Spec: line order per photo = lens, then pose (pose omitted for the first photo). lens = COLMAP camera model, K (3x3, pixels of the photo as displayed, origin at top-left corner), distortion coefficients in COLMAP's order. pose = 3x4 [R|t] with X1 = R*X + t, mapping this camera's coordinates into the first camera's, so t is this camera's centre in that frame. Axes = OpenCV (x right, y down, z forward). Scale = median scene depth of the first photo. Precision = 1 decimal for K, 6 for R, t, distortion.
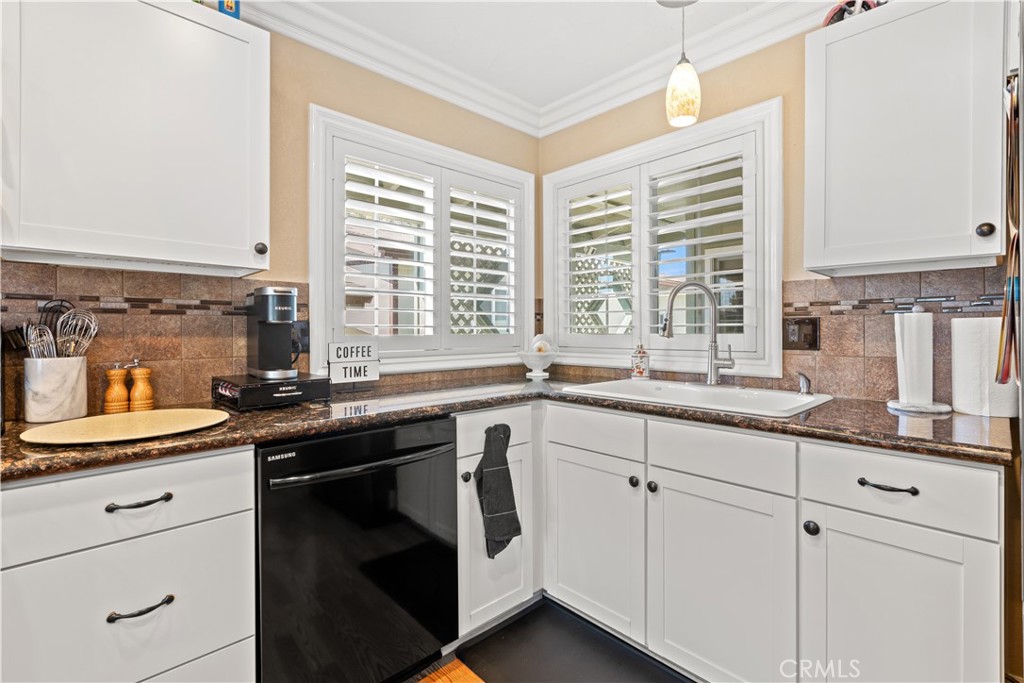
lens RADIAL K [[458.9, 0, 530.9], [0, 458.9, 328.9], [0, 0, 1]] dist [0.000526, -0.000945]
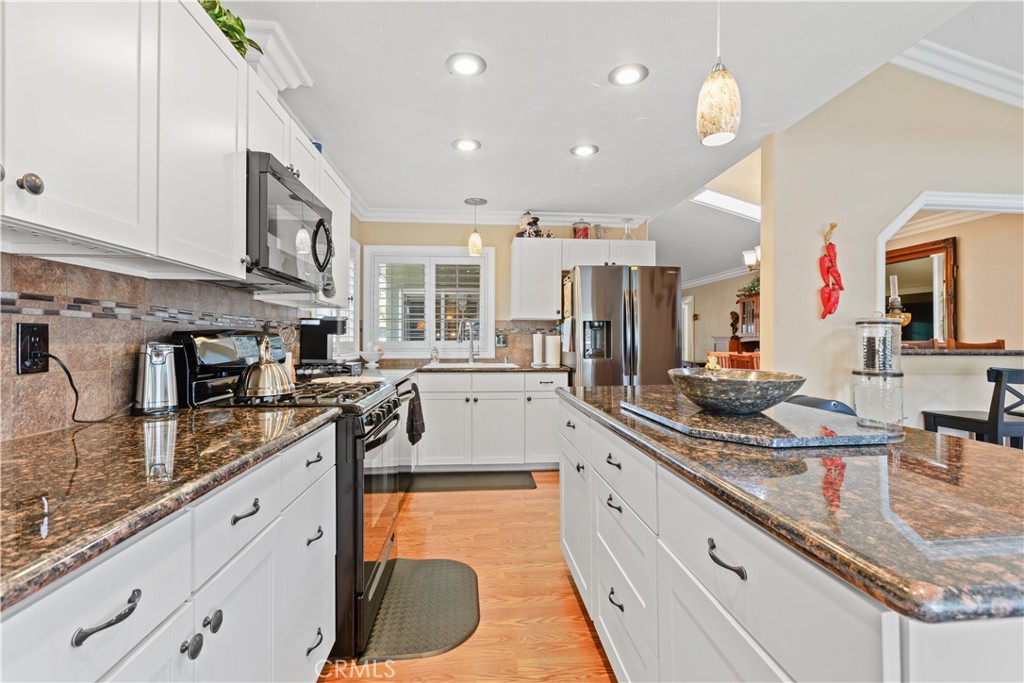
lens RADIAL K [[458.9, 0, 509.2], [0, 458.9, 335.2], [0, 0, 1]] dist [0.000526, -0.000945]
pose [[0.625035, 0.009882, 0.780534, -1.423728], [-0.003254, 0.999944, -0.010055, 0.005015], [-0.780590, 0.003745, 0.625032, -0.662099]]
